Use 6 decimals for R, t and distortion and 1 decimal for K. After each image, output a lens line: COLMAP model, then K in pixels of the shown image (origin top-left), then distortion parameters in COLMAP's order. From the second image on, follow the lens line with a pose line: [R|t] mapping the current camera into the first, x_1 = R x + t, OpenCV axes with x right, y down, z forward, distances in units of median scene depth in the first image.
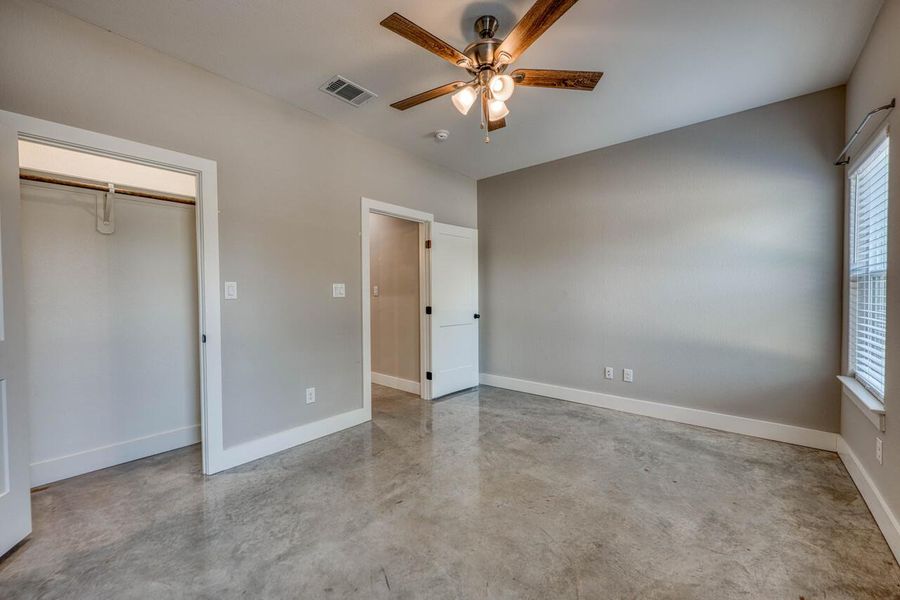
lens RADIAL K [[463.9, 0, 448.5], [0, 463.9, 303.1], [0, 0, 1]] dist [0.013119, -0.001999]
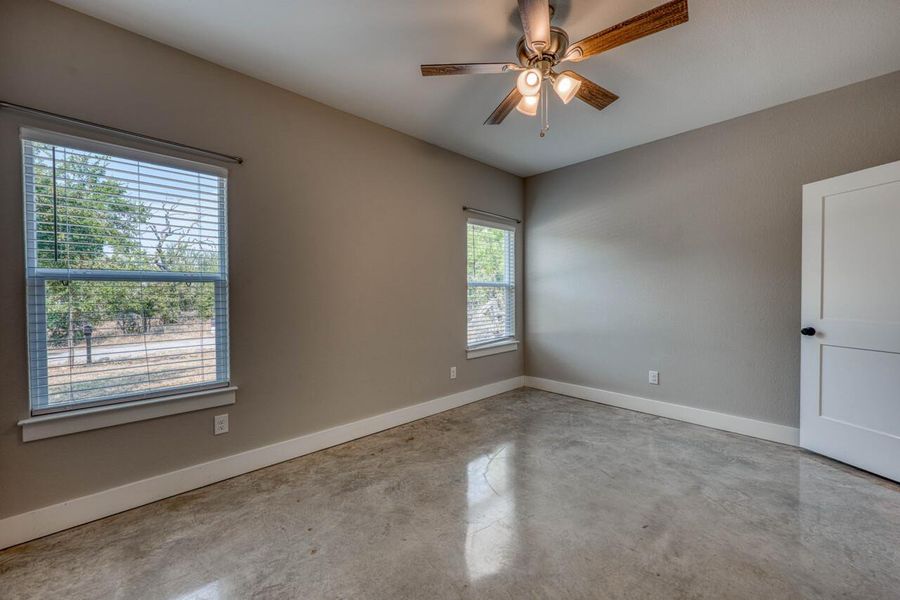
lens RADIAL K [[463.9, 0, 450.3], [0, 463.9, 302.9], [0, 0, 1]] dist [0.013119, -0.001999]
pose [[-0.996423, 0.010130, 0.083897, 0.189883], [0.013578, 0.999082, 0.040630, -0.040224], [-0.083408, 0.041624, -0.995646, 1.935698]]
